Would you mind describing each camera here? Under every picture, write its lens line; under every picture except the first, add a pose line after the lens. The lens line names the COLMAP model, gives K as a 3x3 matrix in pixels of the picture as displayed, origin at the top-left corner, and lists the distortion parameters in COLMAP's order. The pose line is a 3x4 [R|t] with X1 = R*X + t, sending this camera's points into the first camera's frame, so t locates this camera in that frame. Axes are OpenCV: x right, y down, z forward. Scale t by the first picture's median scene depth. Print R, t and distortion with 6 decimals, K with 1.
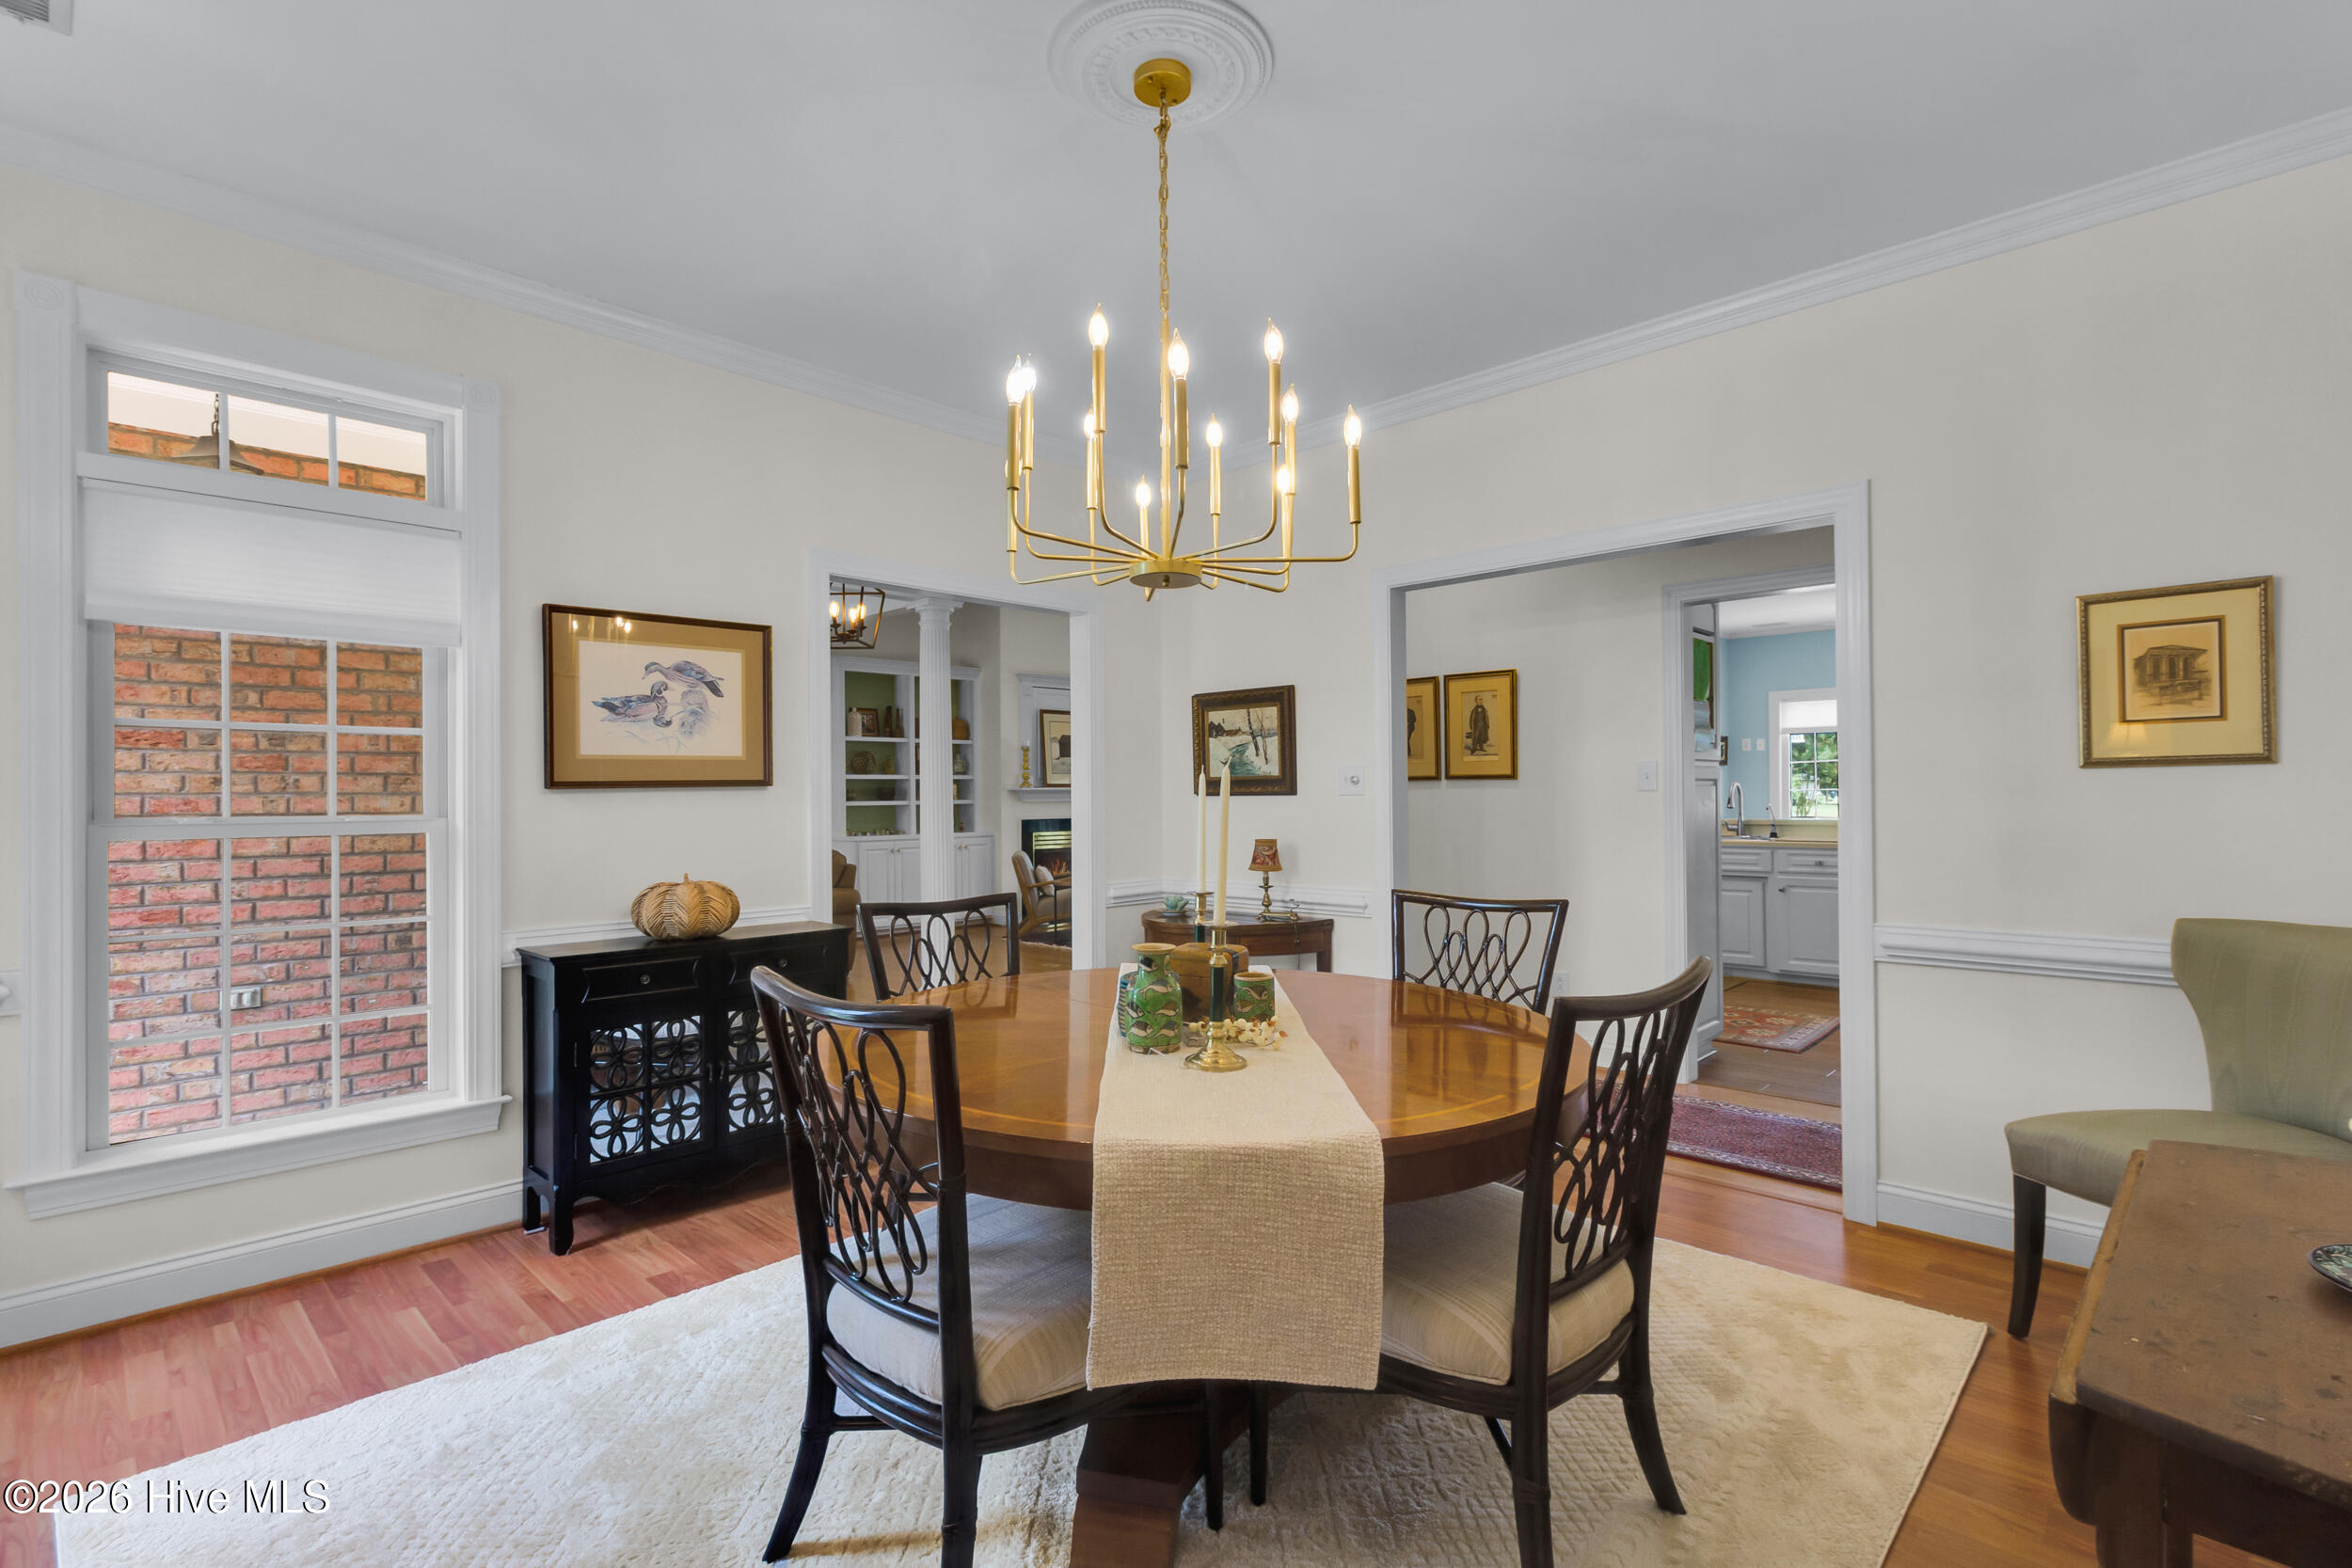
lens RADIAL K [[1095.8, 0, 1175.3], [0, 1095.8, 785.9], [0, 0, 1]] dist [0.004879, 0.000335]
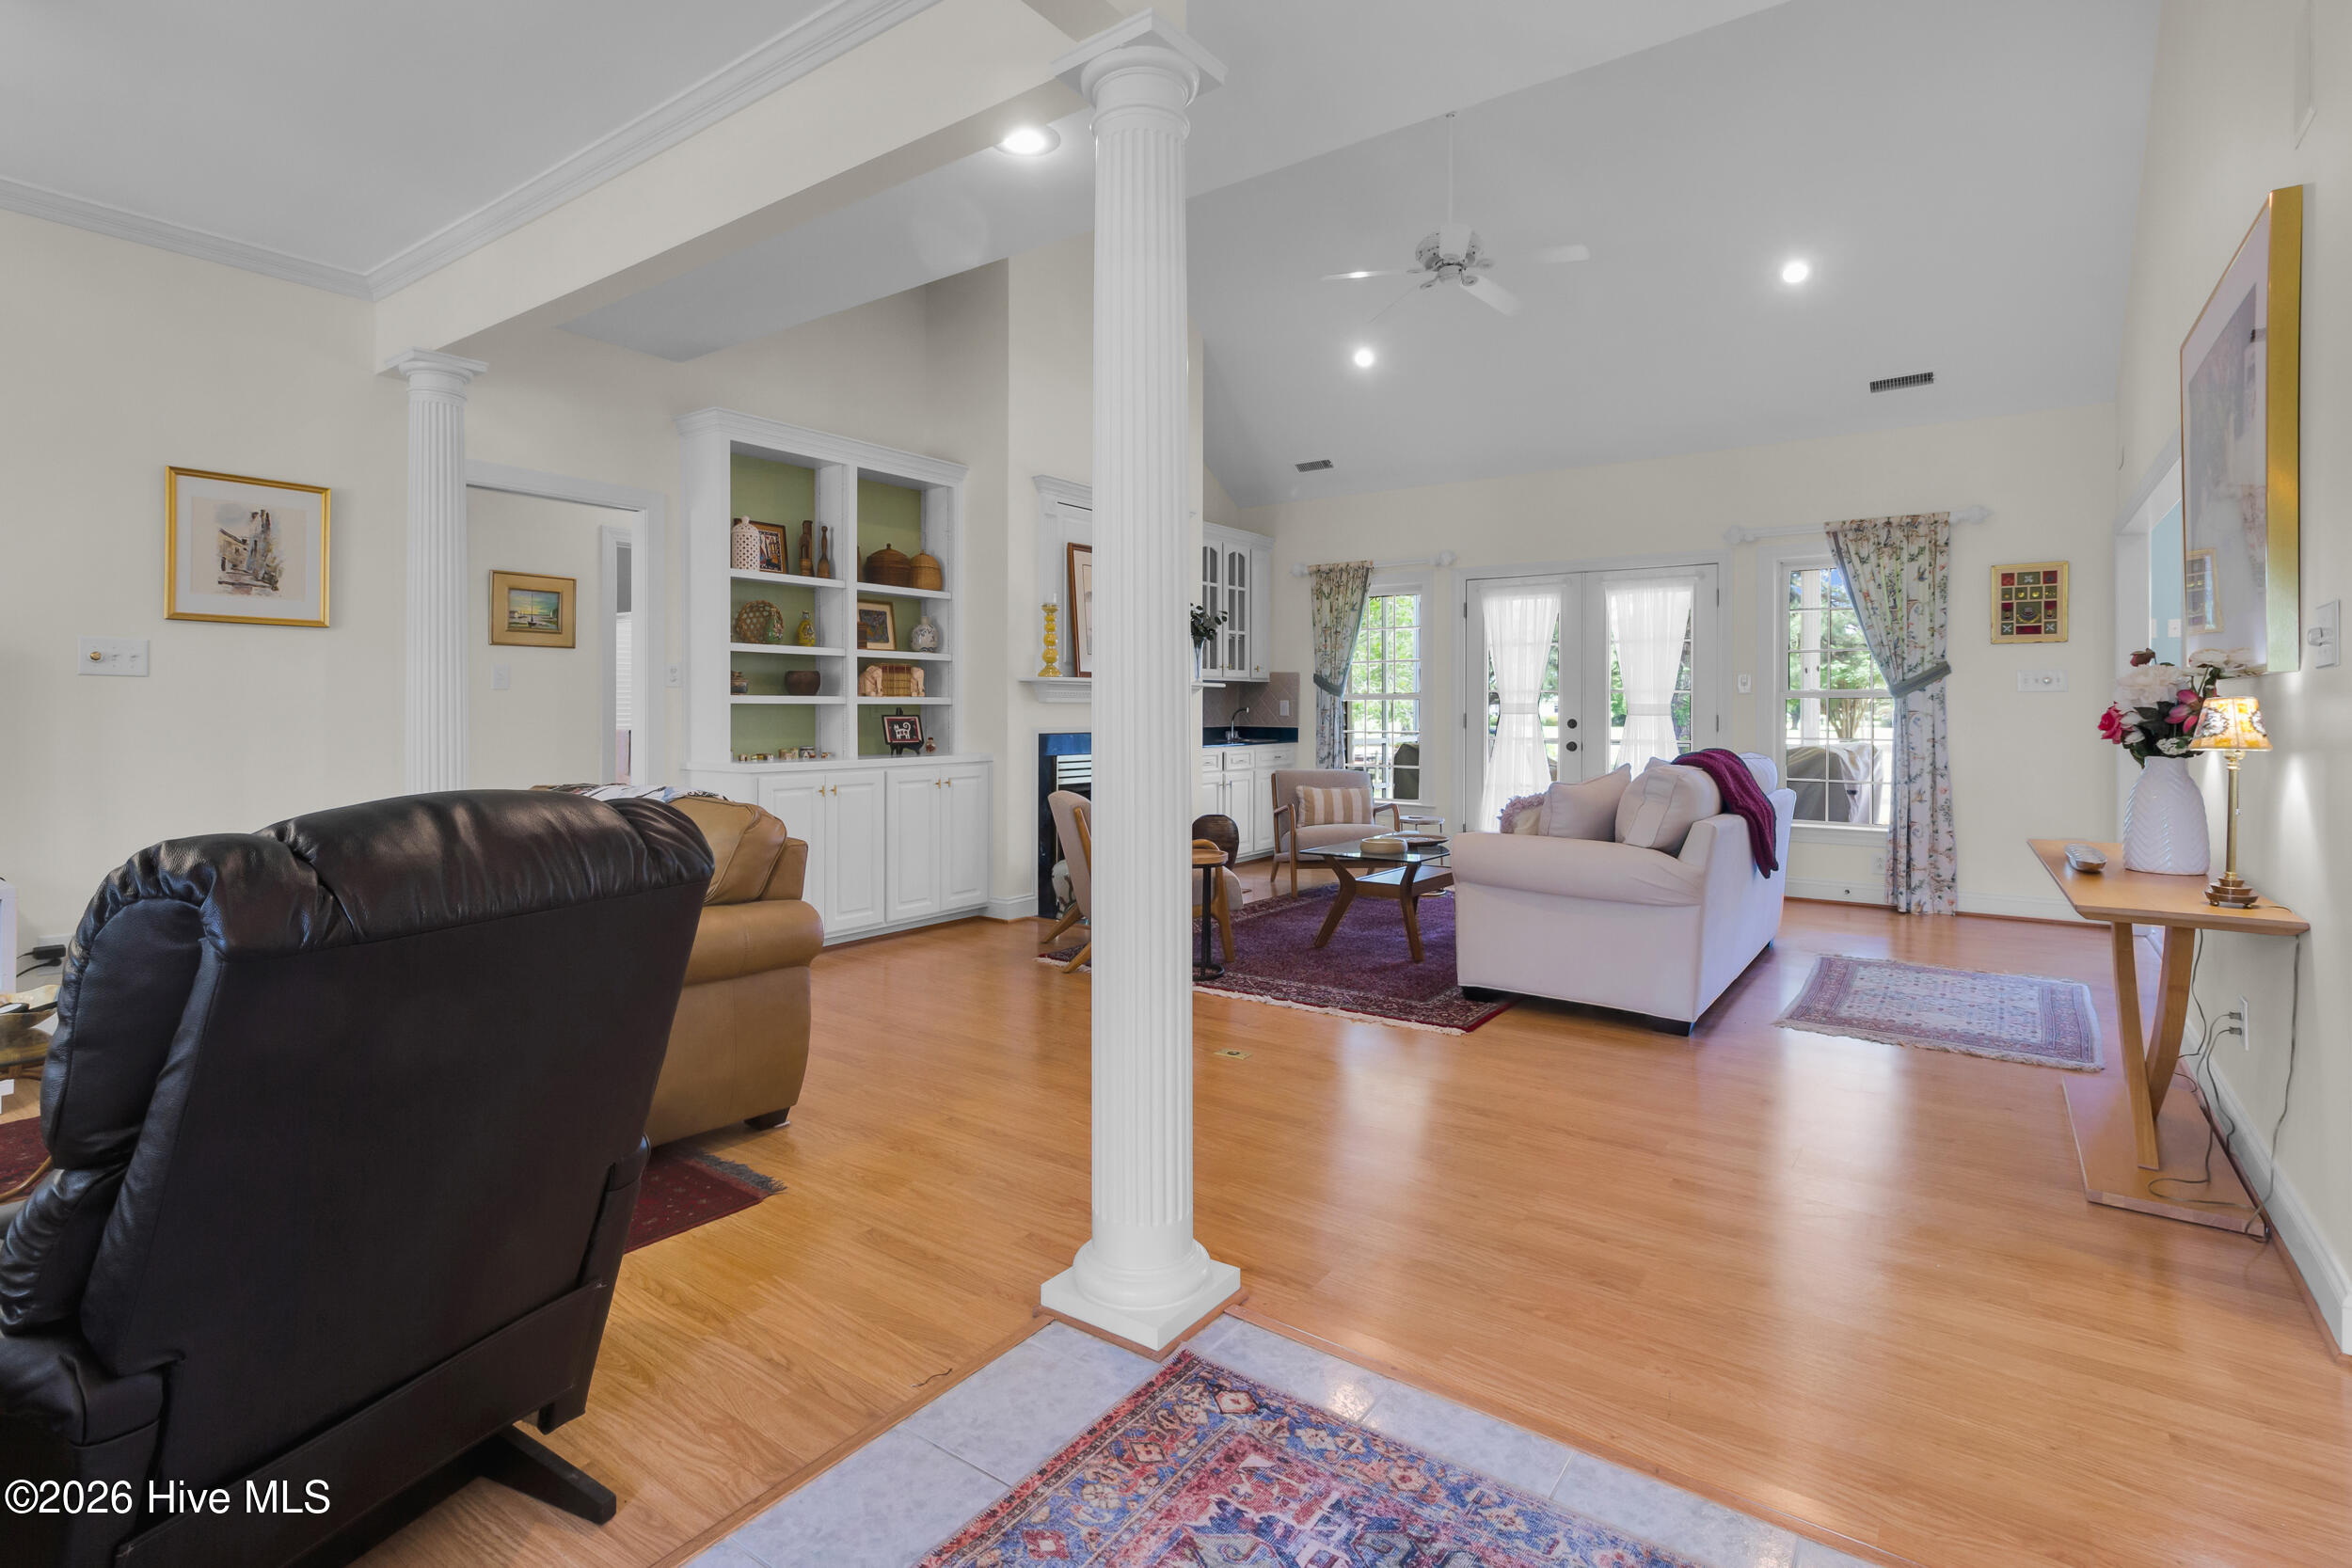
lens RADIAL K [[1125.8, 0, 1156.1], [0, 1125.8, 713.7], [0, 0, 1]] dist [0.000787, 0.001784]
pose [[0.991342, 0.010484, 0.130884, -0.162682], [-0.011796, 0.999888, 0.009256, 0.015071], [-0.130772, -0.010719, 0.991355, 0.428120]]
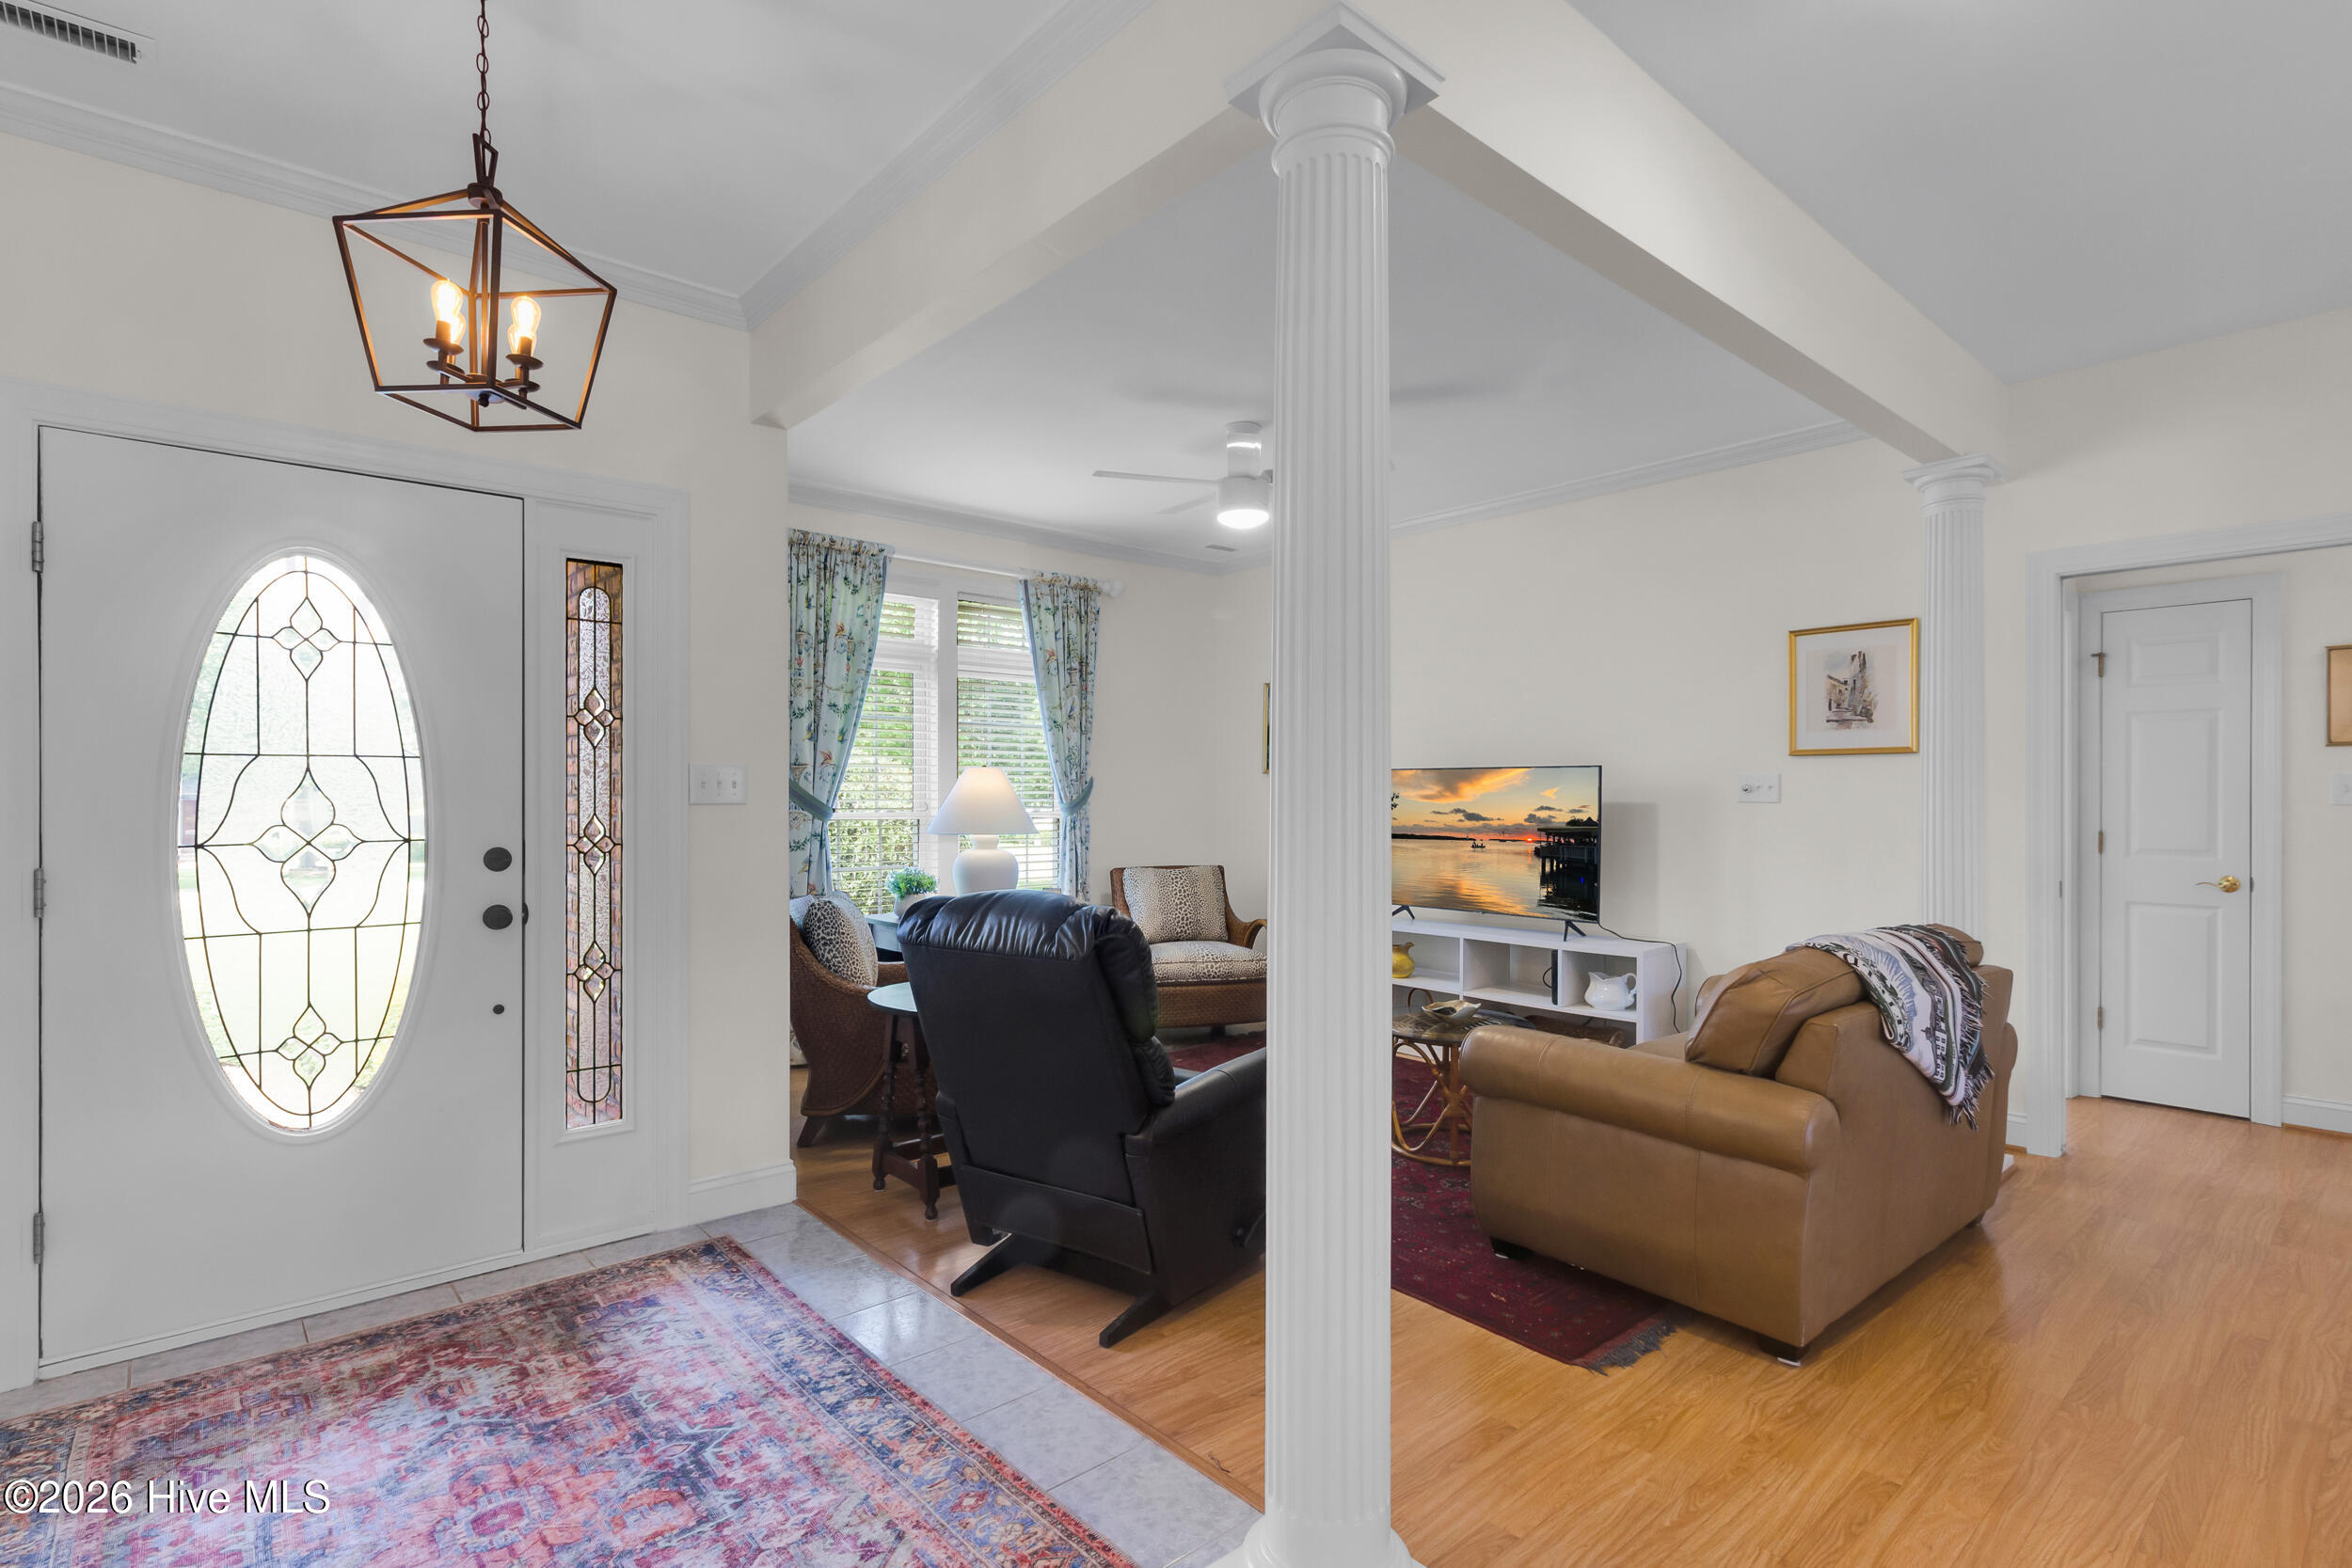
lens RADIAL K [[1125.8, 0, 1180.0], [0, 1125.8, 804.1], [0, 0, 1]] dist [0.000787, 0.001784]
pose [[-0.075368, 0.012754, -0.997074, 0.030831], [0.008732, 0.999888, 0.012130, 0.003131], [0.997118, -0.007793, -0.075471, 0.624362]]
